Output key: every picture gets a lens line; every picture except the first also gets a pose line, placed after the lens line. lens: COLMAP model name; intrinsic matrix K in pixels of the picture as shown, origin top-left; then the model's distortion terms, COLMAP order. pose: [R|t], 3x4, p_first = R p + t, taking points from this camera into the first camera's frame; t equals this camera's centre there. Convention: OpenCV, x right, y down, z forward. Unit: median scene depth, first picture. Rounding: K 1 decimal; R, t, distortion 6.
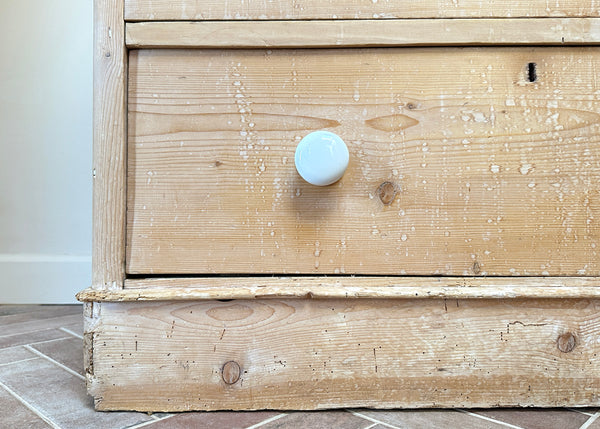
lens RADIAL K [[512.8, 0, 289.3], [0, 512.8, 211.9], [0, 0, 1]] dist [0.063075, -0.044476]
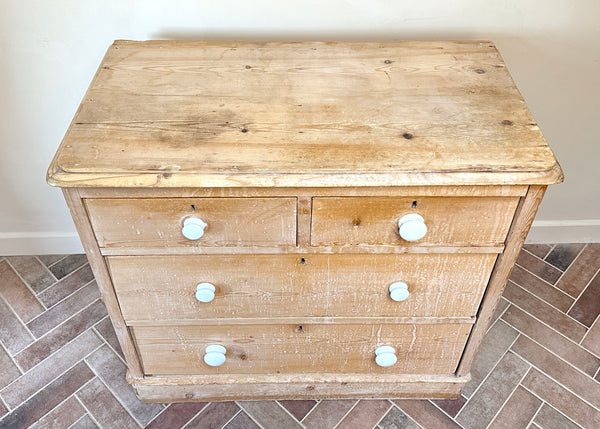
lens RADIAL K [[568.6, 0, 301.0], [0, 568.6, 220.2], [0, 0, 1]] dist [0.115483, 0.000000]
pose [[0.999737, -0.006115, 0.022117, 0.416647], [-0.011365, 0.705366, 0.708752, -2.519351], [-0.019935, -0.708817, 0.705111, -0.514342]]
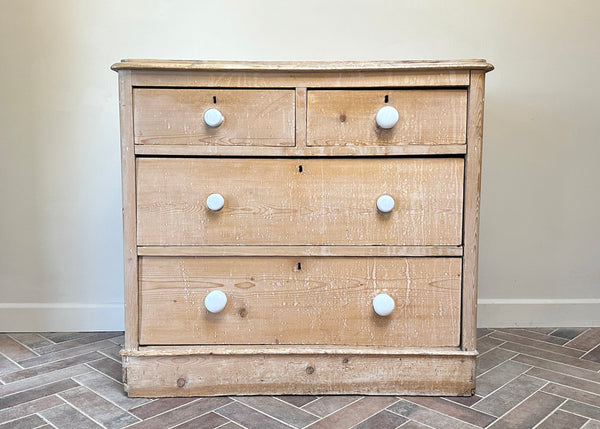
lens RADIAL K [[599.5, 0, 295.6], [0, 599.5, 223.0], [0, 0, 1]] dist [0.147949, 0.000000]
pose [[0.999969, 0.002404, 0.007543, 0.429513], [-0.003295, 0.992709, 0.120492, -0.841015], [-0.007199, -0.120514, 0.992686, -1.908874]]
